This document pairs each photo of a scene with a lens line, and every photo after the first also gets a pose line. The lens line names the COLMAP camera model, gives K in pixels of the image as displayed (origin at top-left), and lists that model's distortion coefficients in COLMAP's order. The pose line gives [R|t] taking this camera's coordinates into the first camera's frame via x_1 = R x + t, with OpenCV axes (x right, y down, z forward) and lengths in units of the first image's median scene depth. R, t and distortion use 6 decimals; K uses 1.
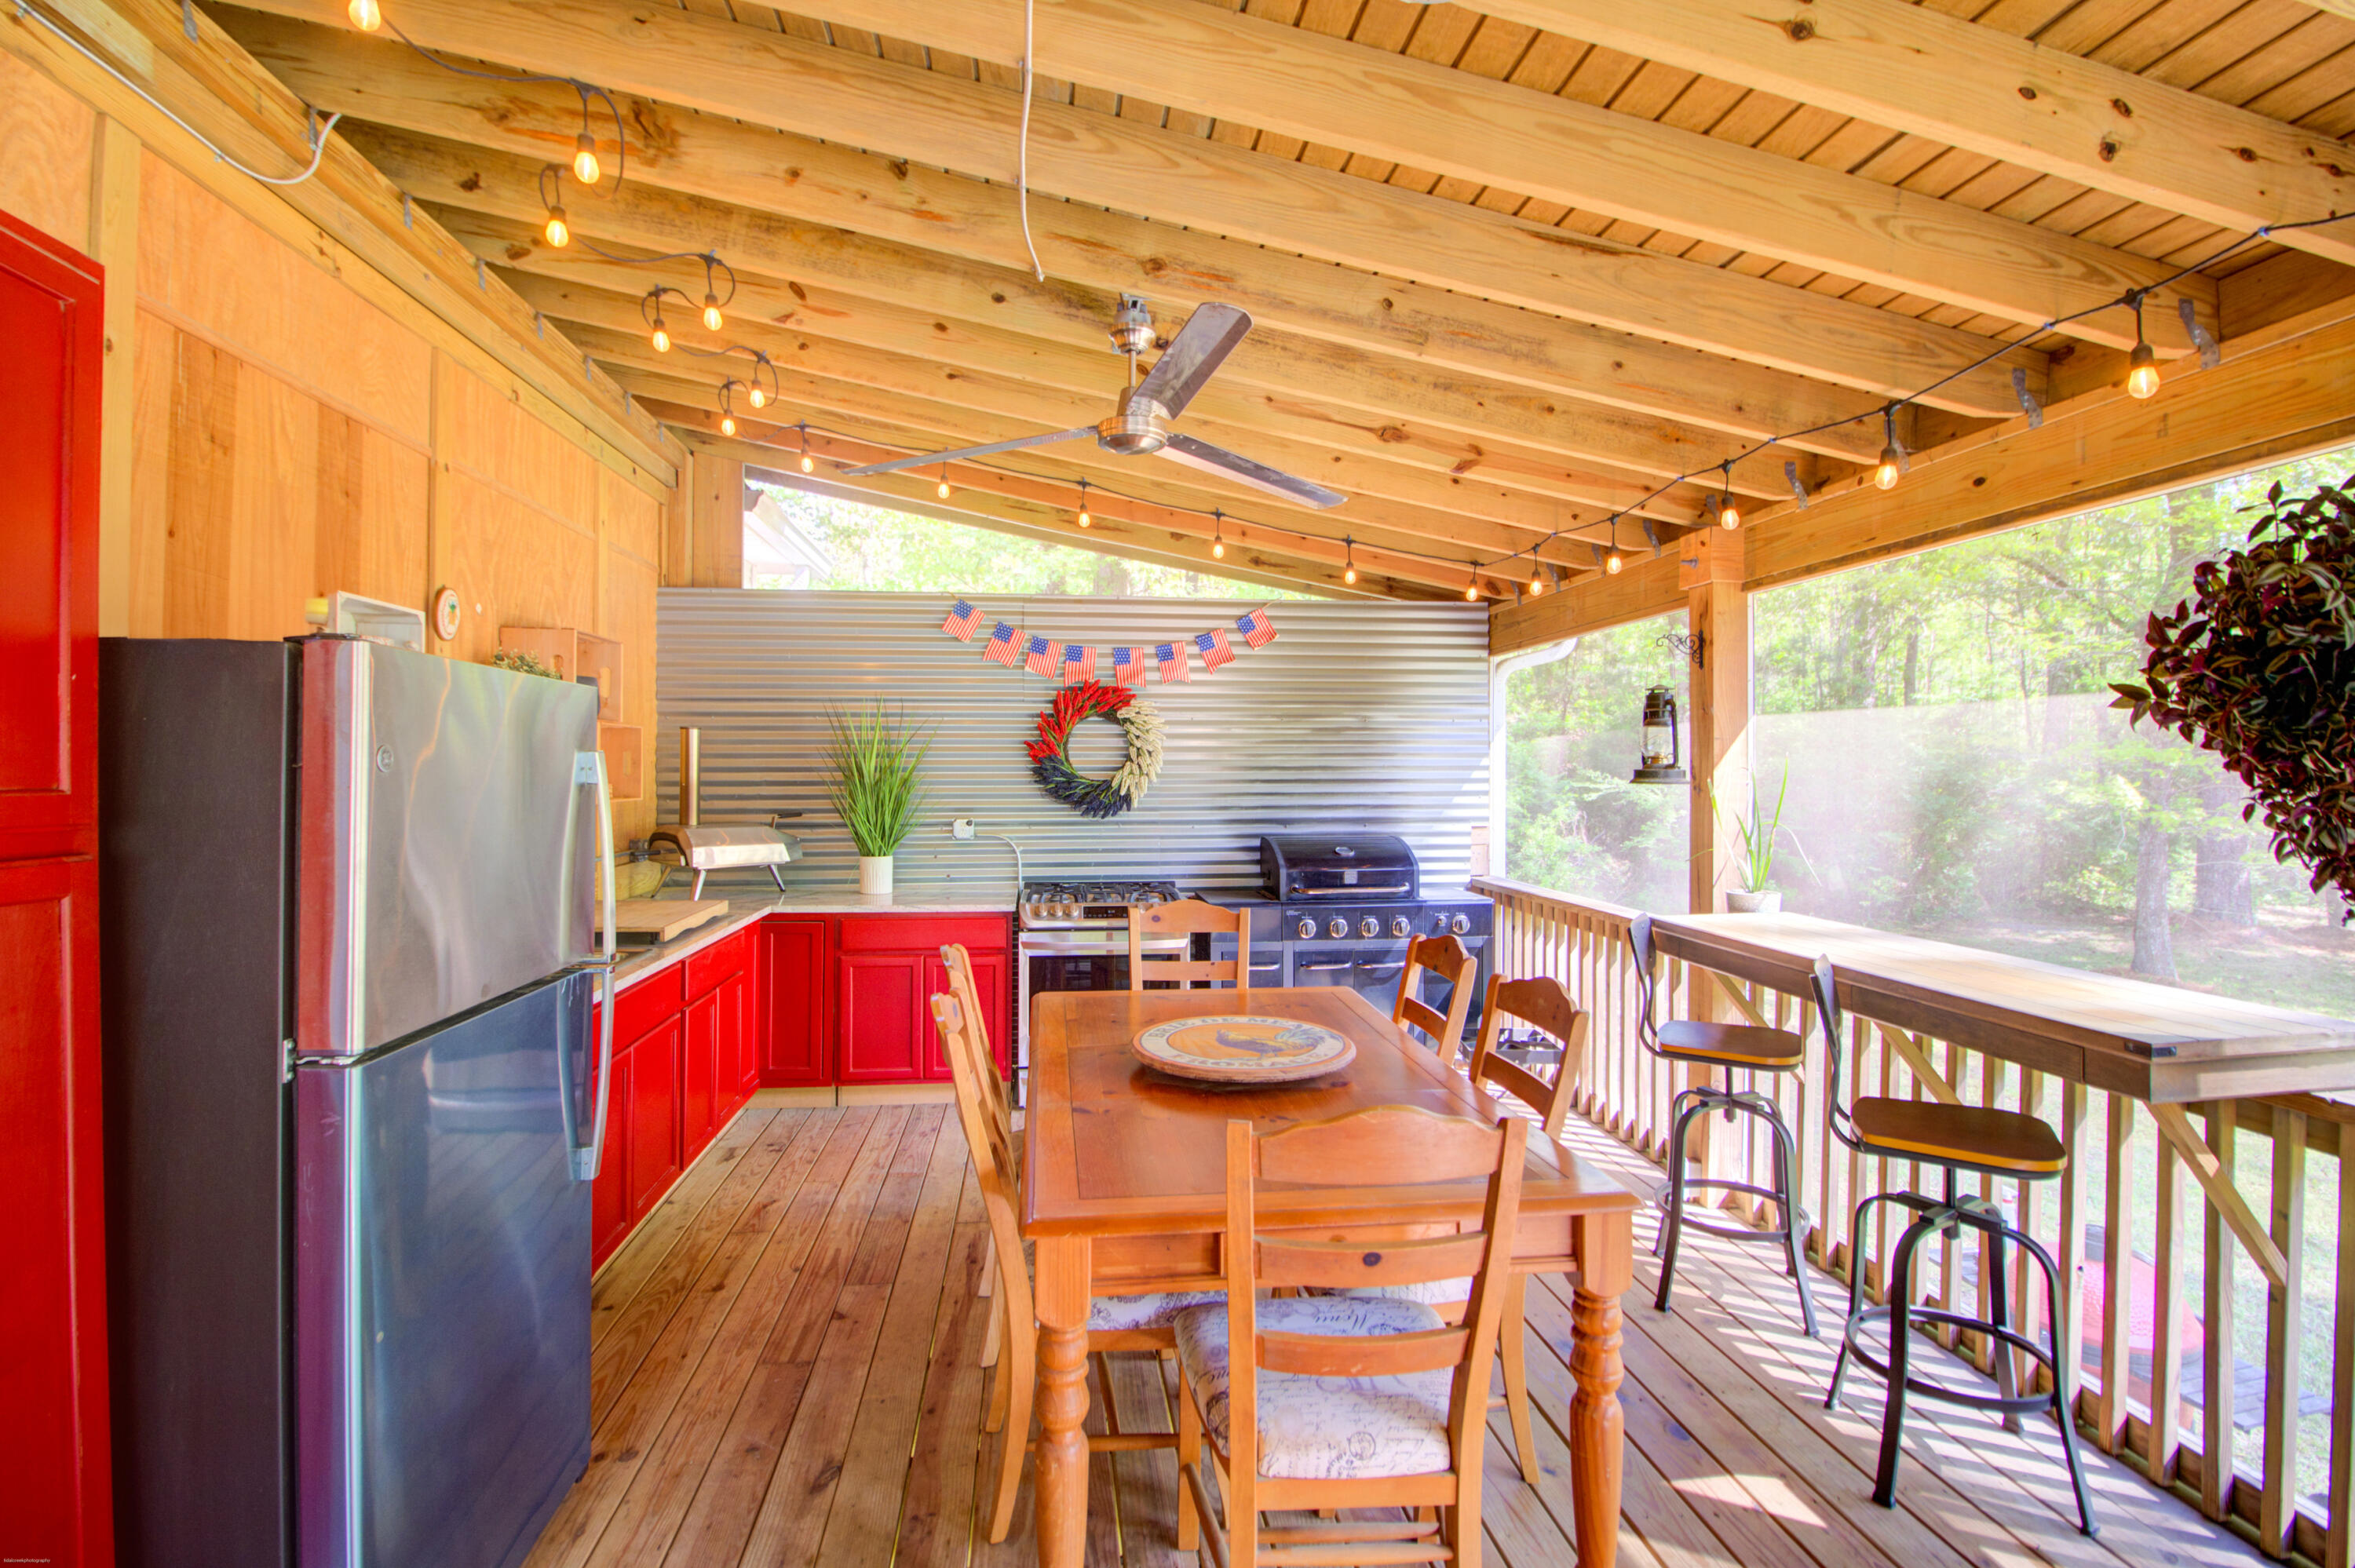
lens RADIAL K [[1065.4, 0, 1187.0], [0, 1065.4, 761.8], [0, 0, 1]] dist [-0.000052, 0.000116]
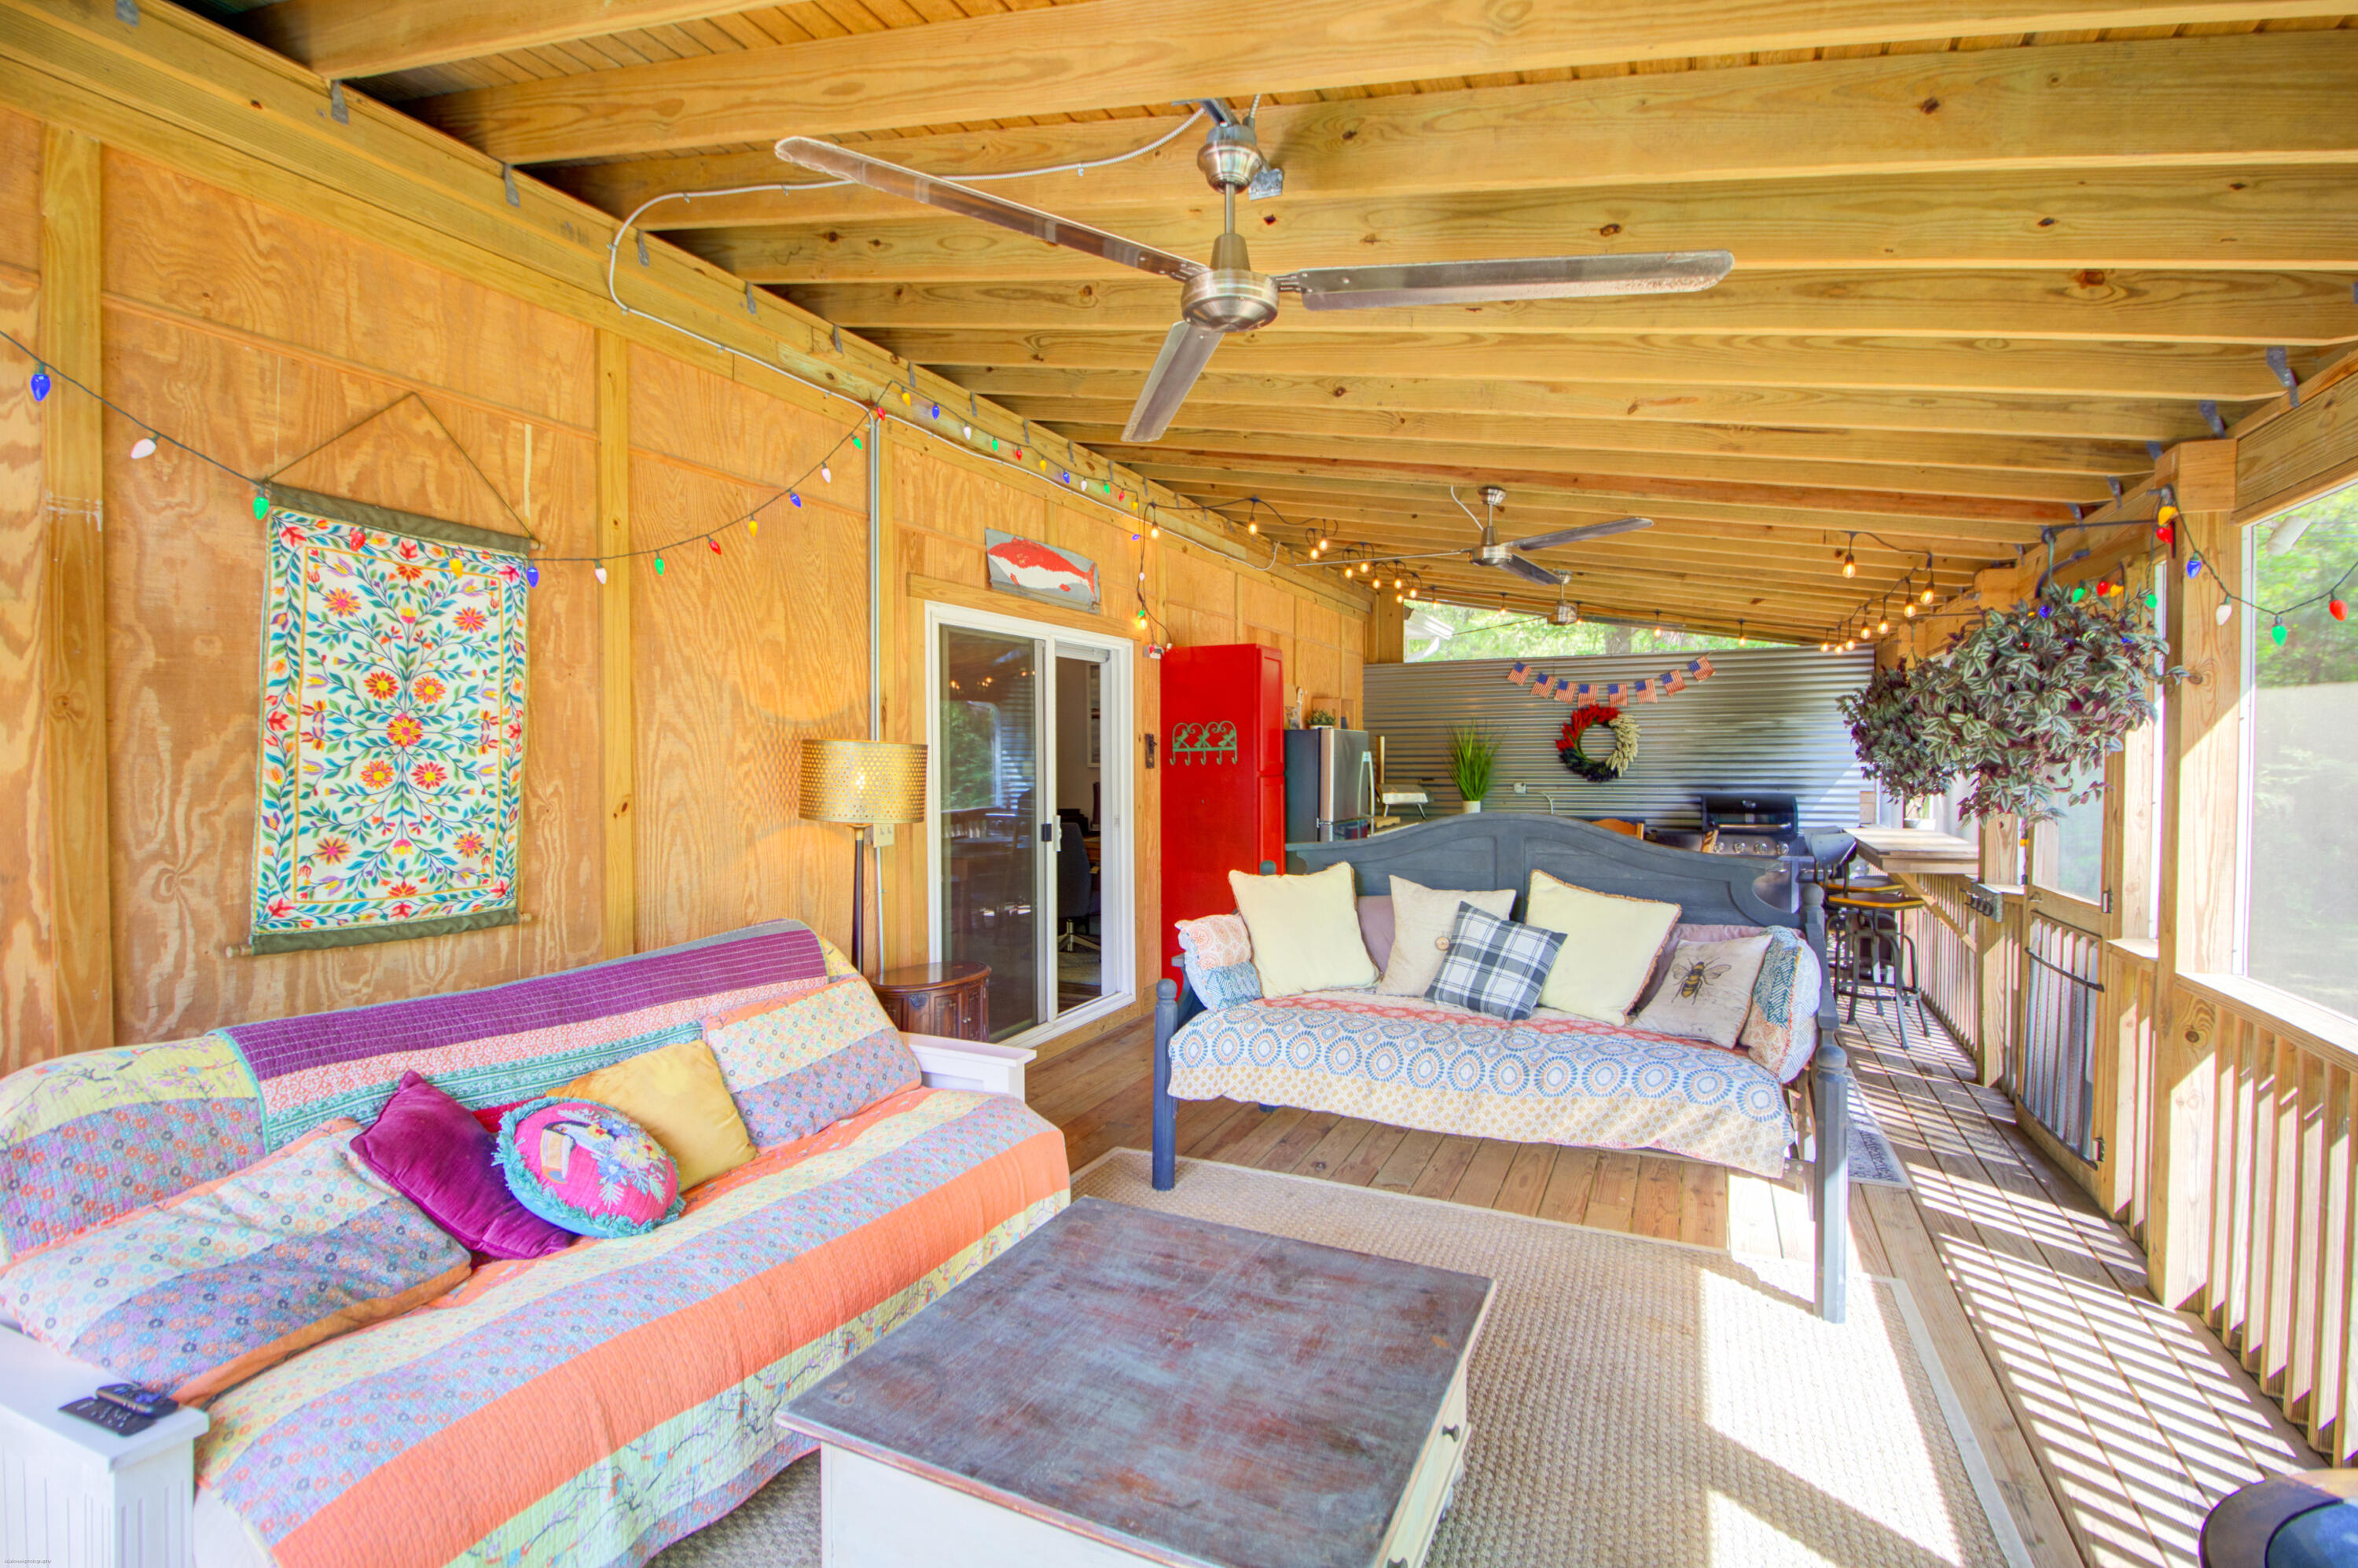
lens RADIAL K [[1066.9, 0, 1188.5], [0, 1066.9, 761.7], [0, 0, 1]] dist [-0.000052, 0.000116]
pose [[0.835964, -0.001127, -0.548783, 0.312298], [0.008227, 0.999911, 0.010479, -0.005463], [0.548722, -0.013274, 0.835899, -0.817688]]
